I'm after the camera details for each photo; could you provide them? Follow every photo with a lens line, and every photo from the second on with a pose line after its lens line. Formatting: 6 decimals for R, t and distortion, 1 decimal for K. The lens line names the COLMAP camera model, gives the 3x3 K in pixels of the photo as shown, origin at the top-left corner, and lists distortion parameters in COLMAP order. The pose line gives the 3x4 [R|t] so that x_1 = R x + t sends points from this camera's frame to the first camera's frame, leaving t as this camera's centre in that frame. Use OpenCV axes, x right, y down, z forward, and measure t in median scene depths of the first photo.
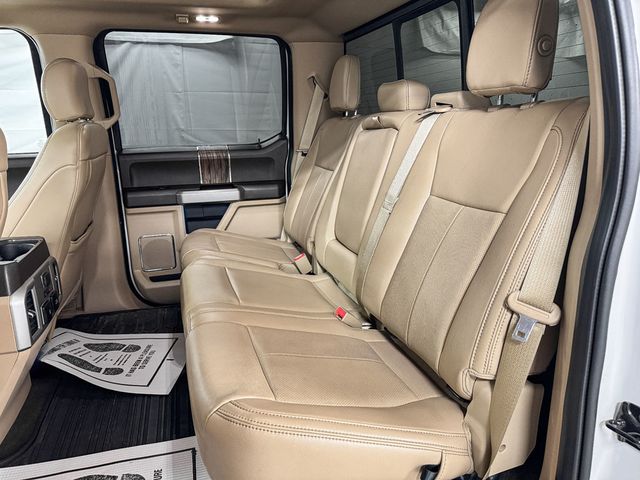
lens RADIAL K [[449.9, 0, 319.2], [0, 449.9, 236.8], [0, 0, 1]] dist [0.017024, -0.019804]
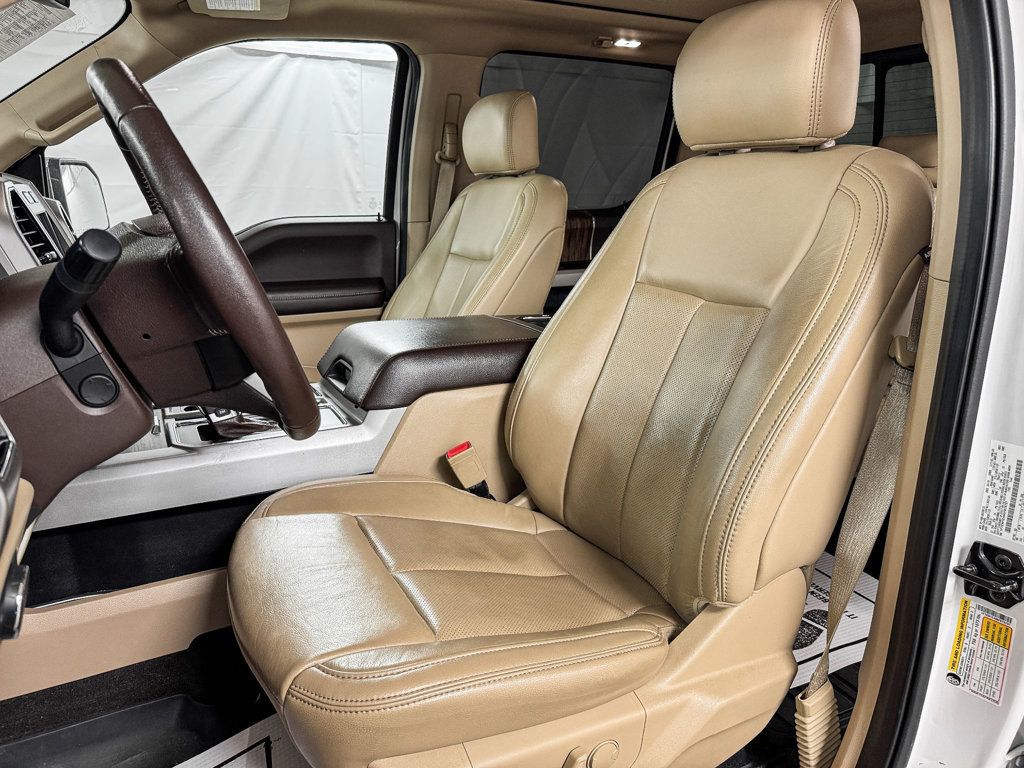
lens RADIAL K [[719.8, 0, 510.9], [0, 719.8, 387.5], [0, 0, 1]] dist [0.017024, -0.019804]
pose [[0.982180, -0.030833, 0.185397, -0.365398], [0.027235, 0.999389, 0.021920, 0.040343], [-0.185959, -0.016481, 0.982419, -0.102437]]
